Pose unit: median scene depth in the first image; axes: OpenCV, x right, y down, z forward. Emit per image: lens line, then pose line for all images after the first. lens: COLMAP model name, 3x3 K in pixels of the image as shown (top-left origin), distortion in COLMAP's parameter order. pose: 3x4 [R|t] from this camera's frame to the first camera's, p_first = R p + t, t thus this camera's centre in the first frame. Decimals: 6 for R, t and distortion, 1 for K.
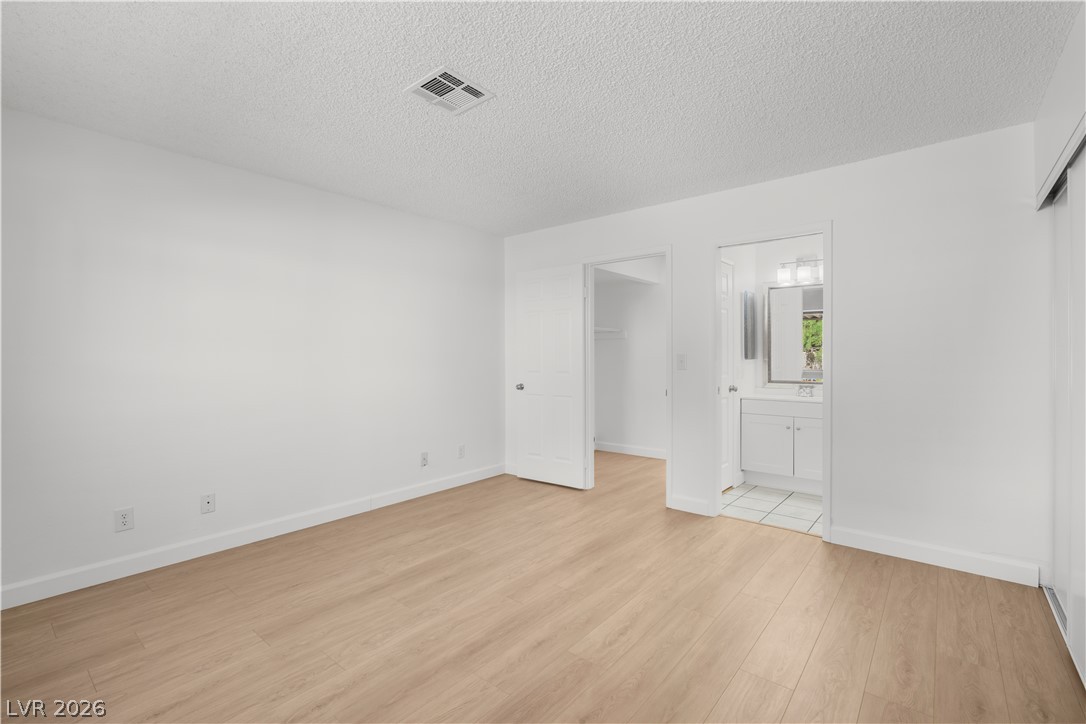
lens RADIAL K [[485.8, 0, 540.1], [0, 485.8, 358.7], [0, 0, 1]] dist [-0.002738, 0.000064]
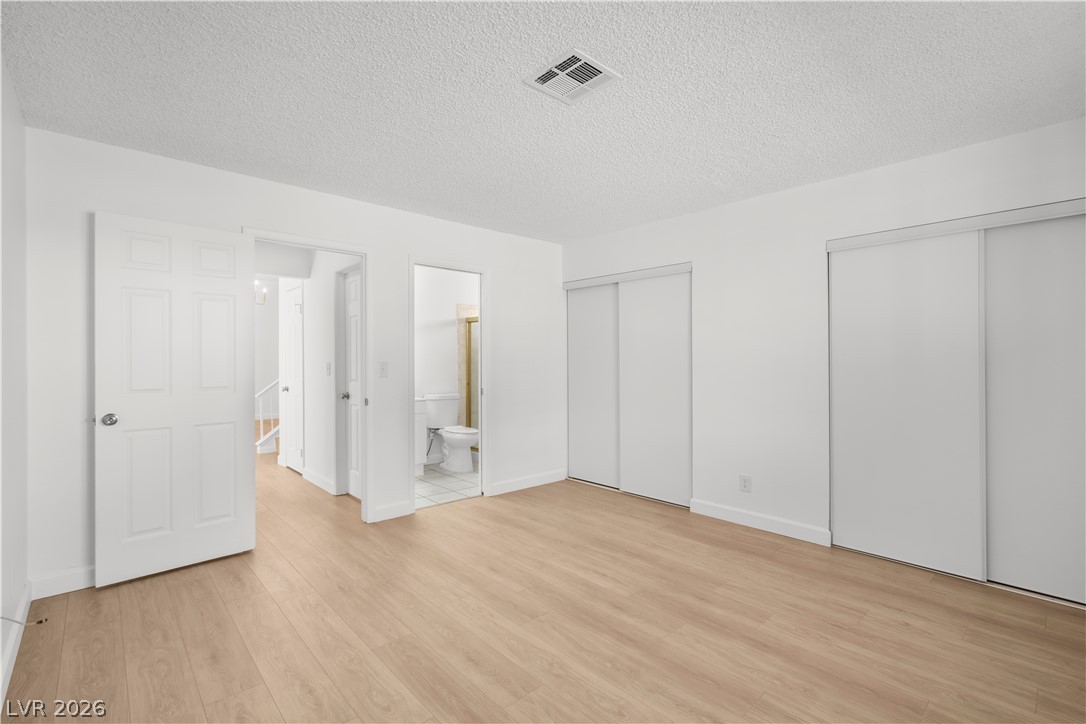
lens RADIAL K [[485.8, 0, 540.1], [0, 485.8, 358.7], [0, 0, 1]] dist [-0.002738, 0.000064]
pose [[0.136331, 0.008761, 0.990625, -0.994045], [0.006995, 0.999927, -0.009806, -0.005222], [-0.990639, 0.008267, 0.136260, 0.846435]]
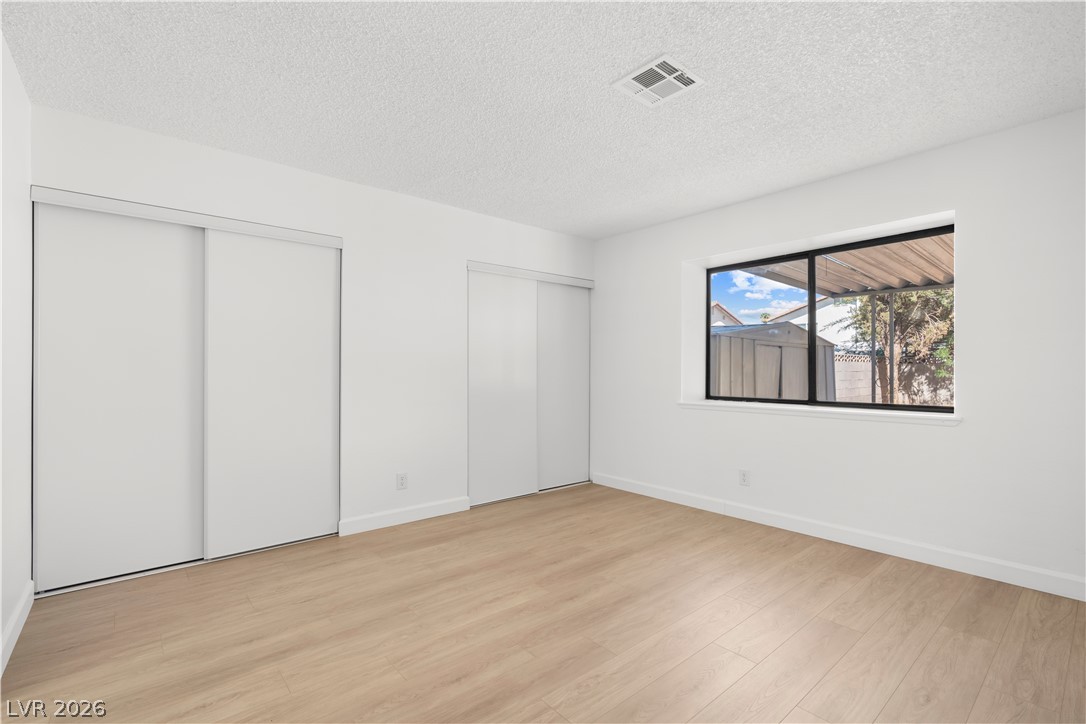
lens RADIAL K [[485.8, 0, 540.1], [0, 485.8, 358.7], [0, 0, 1]] dist [-0.002738, 0.000064]
pose [[-0.984967, 0.005797, 0.172647, -0.109781], [0.002577, 0.999819, -0.018869, 0.023439], [-0.172725, -0.018140, -0.984803, 1.810161]]
